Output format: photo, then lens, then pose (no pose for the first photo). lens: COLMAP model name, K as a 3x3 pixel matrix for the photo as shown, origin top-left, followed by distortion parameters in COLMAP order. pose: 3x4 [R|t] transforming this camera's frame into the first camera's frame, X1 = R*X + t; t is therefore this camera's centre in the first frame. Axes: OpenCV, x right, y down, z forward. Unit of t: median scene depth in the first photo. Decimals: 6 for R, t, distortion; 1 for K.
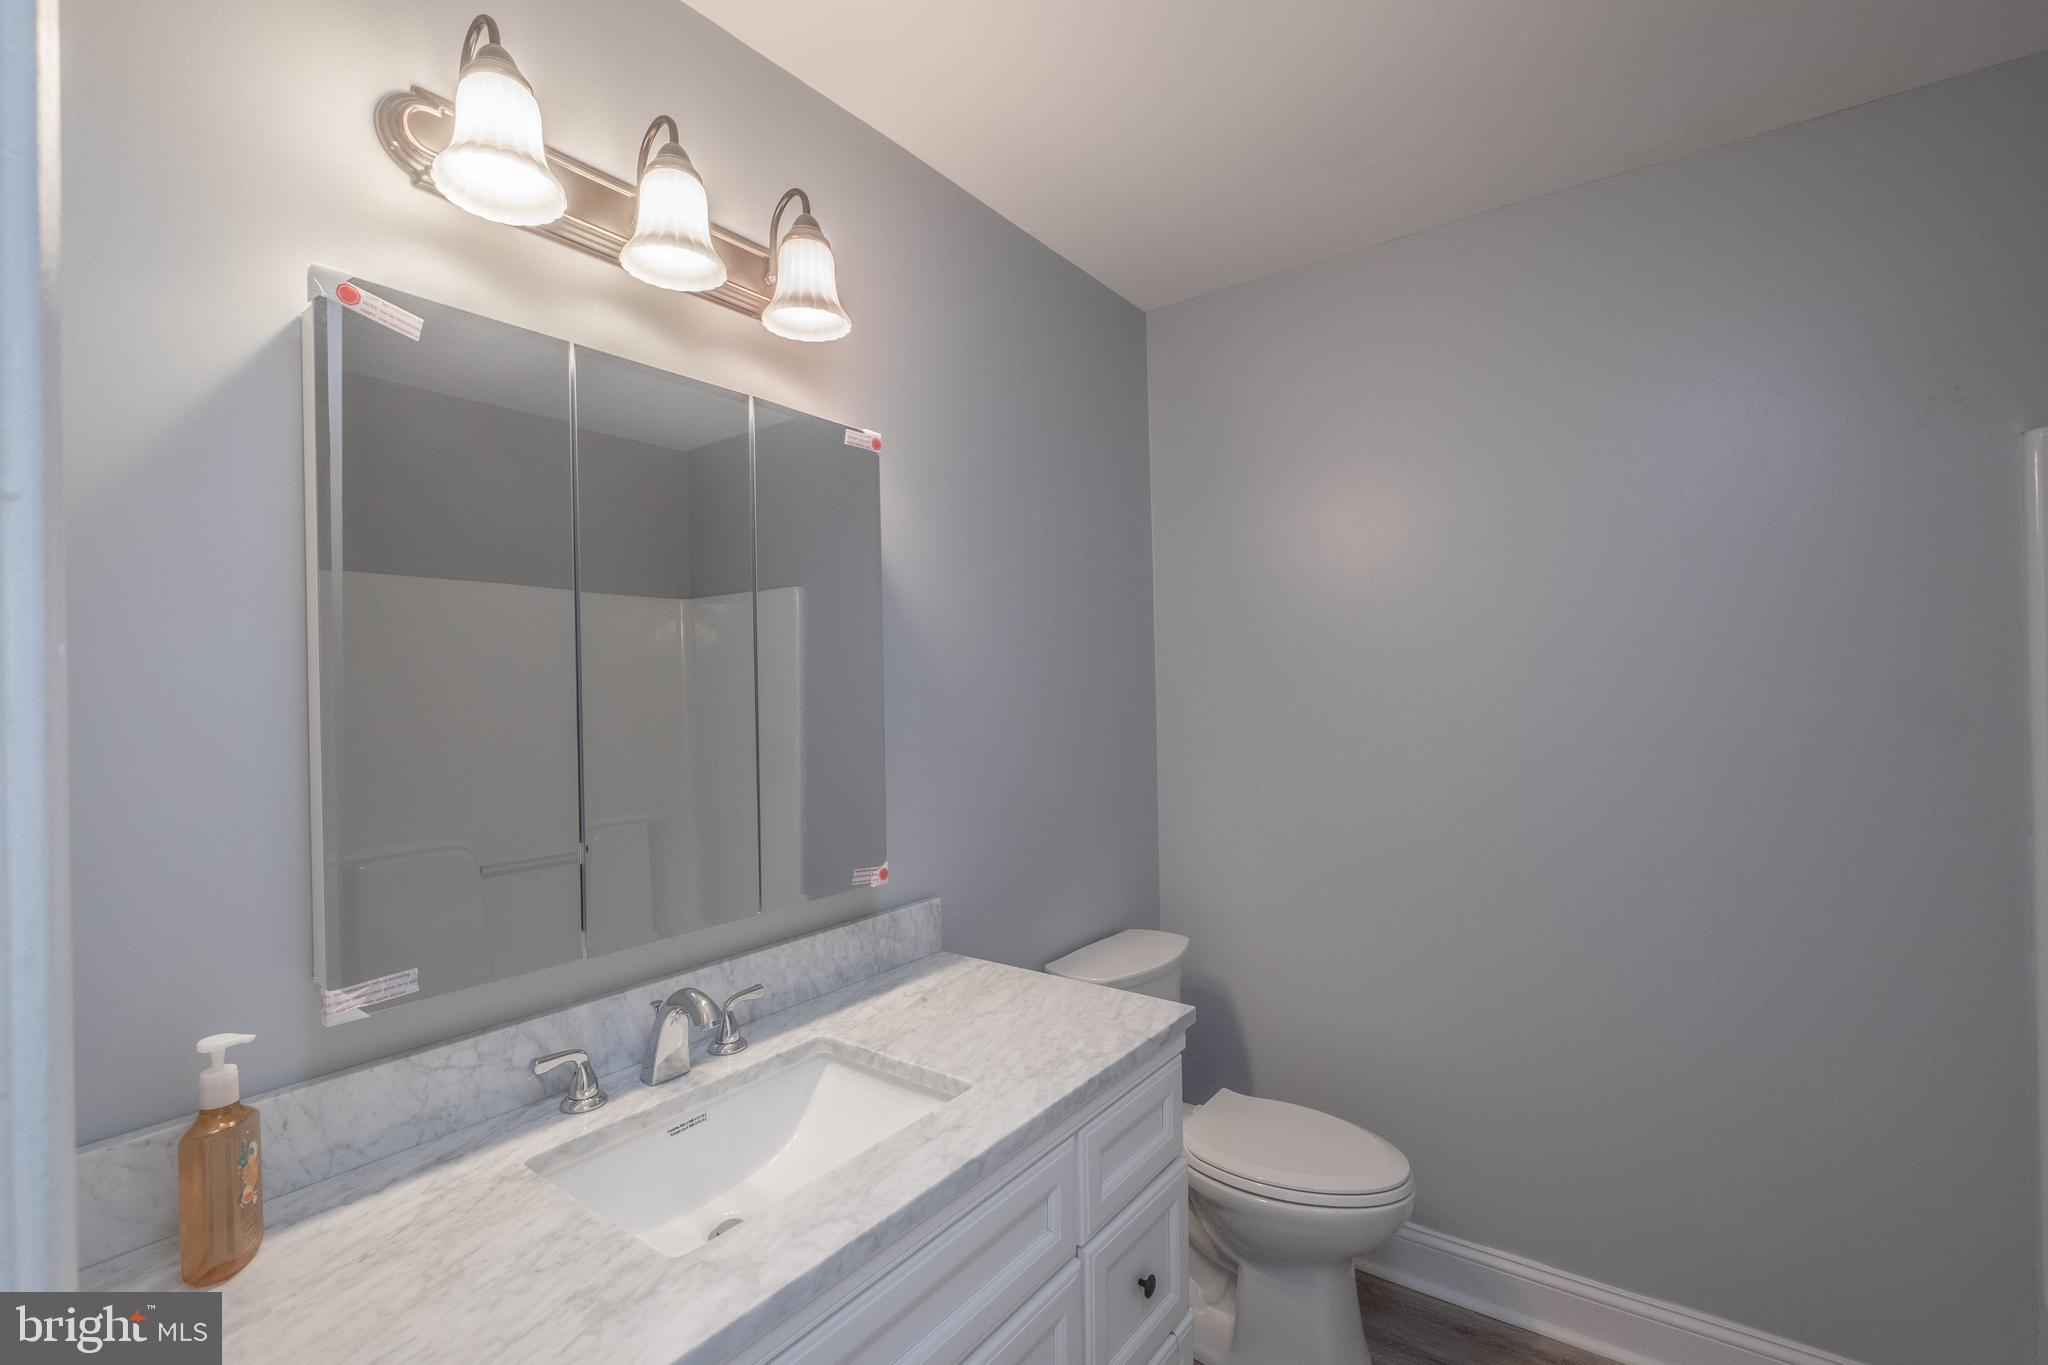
lens RADIAL K [[882.4, 0, 1032.8], [0, 882.4, 692.2], [0, 0, 1]] dist [-0.000490, -0.000364]
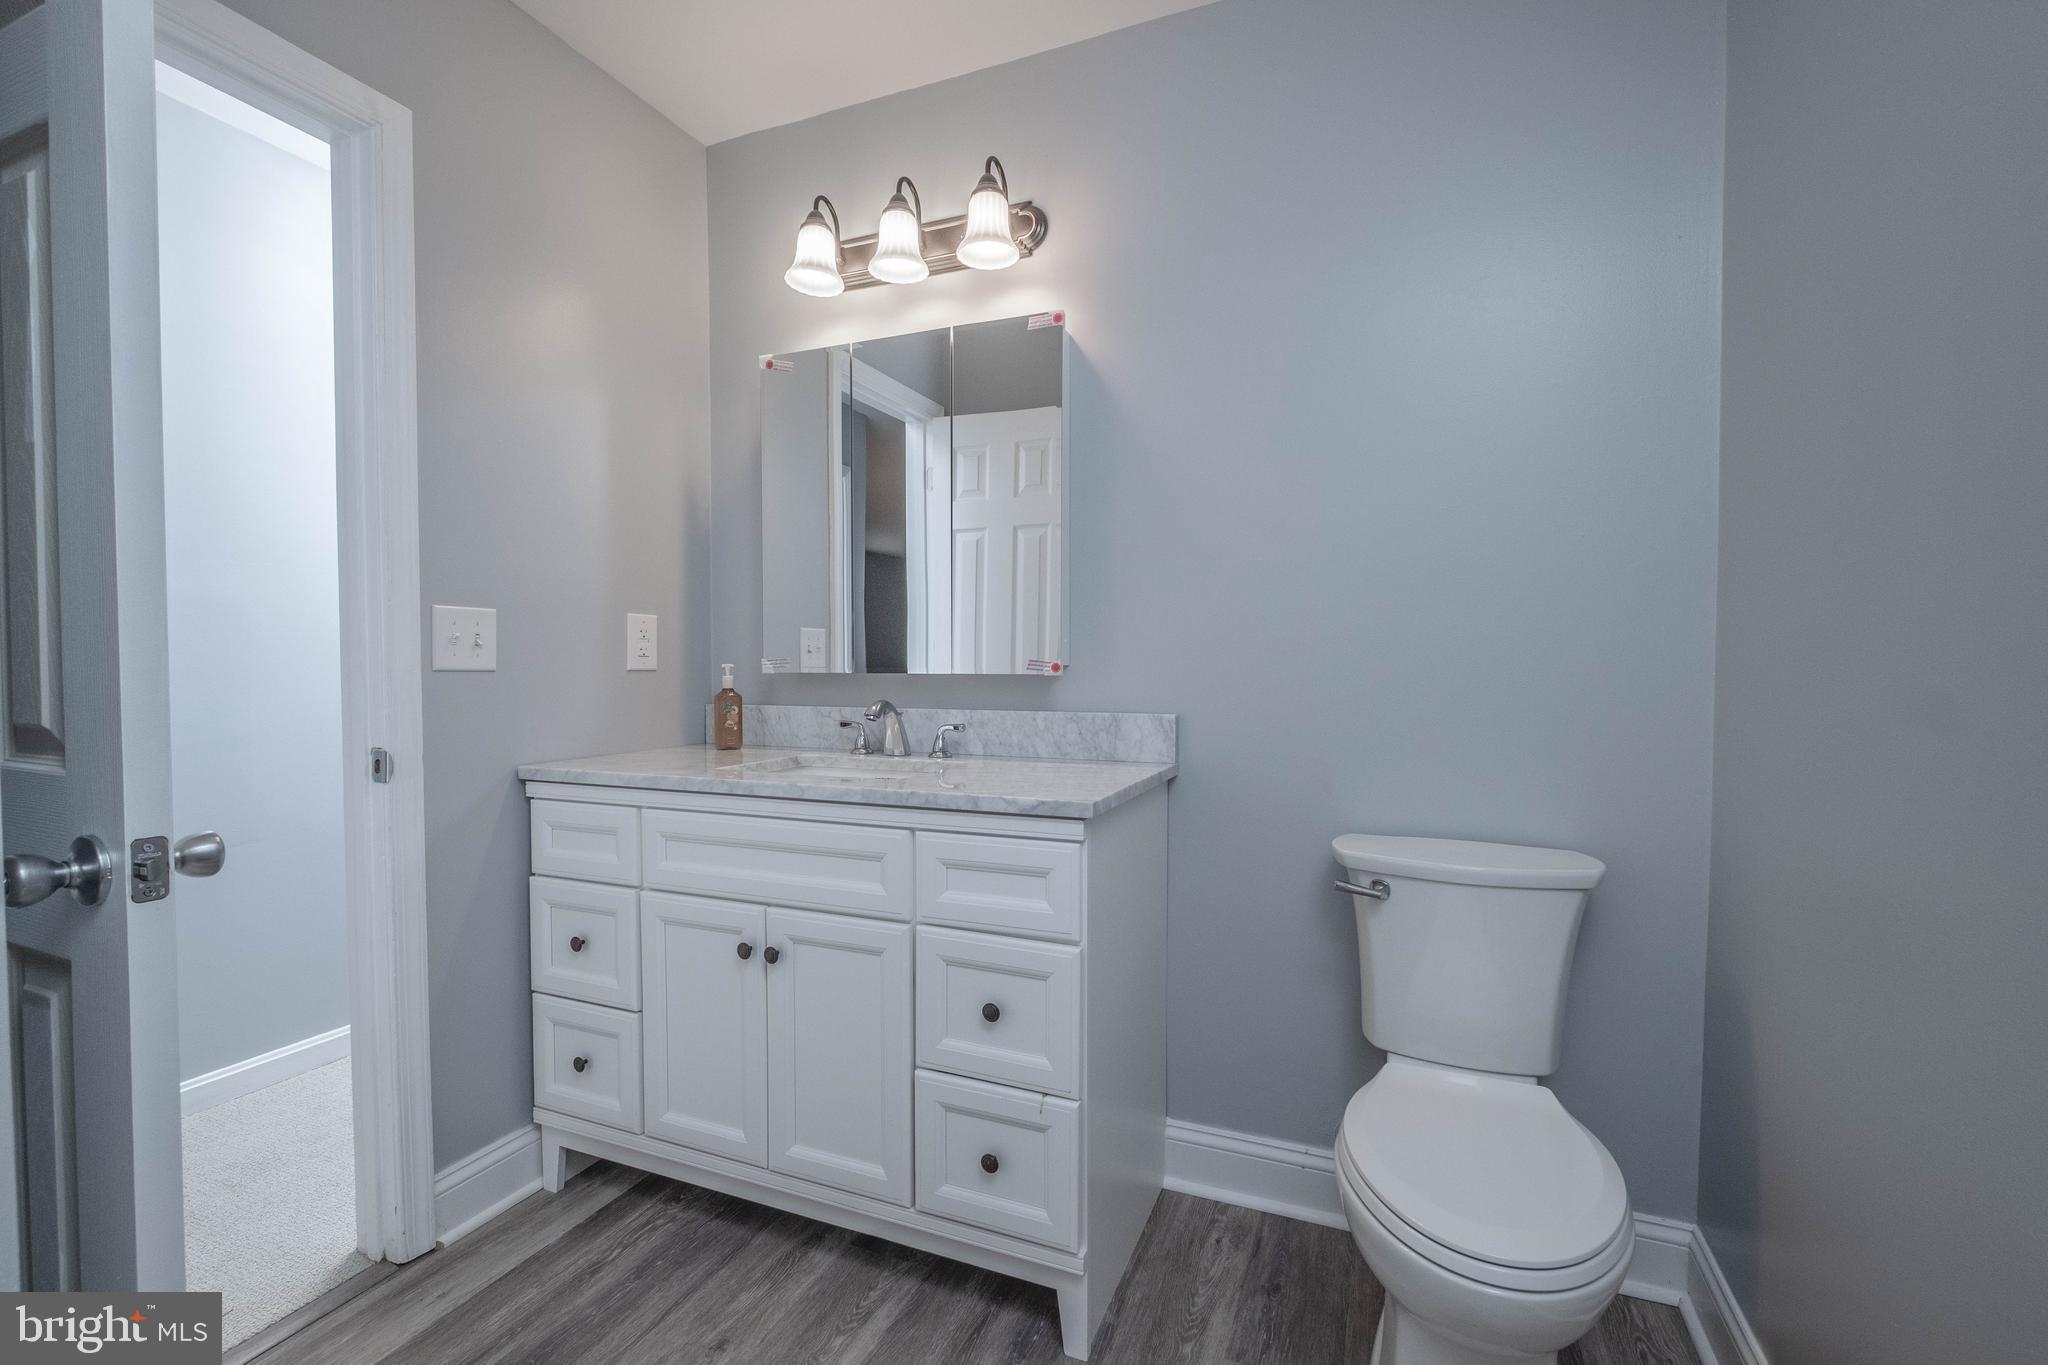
lens RADIAL K [[882.4, 0, 1032.8], [0, 882.4, 692.2], [0, 0, 1]] dist [-0.000490, -0.000364]
pose [[0.240430, 0.038746, -0.969893, 1.271203], [-0.011864, 0.999246, 0.036977, 0.244718], [0.970594, 0.002617, 0.240708, 0.835662]]
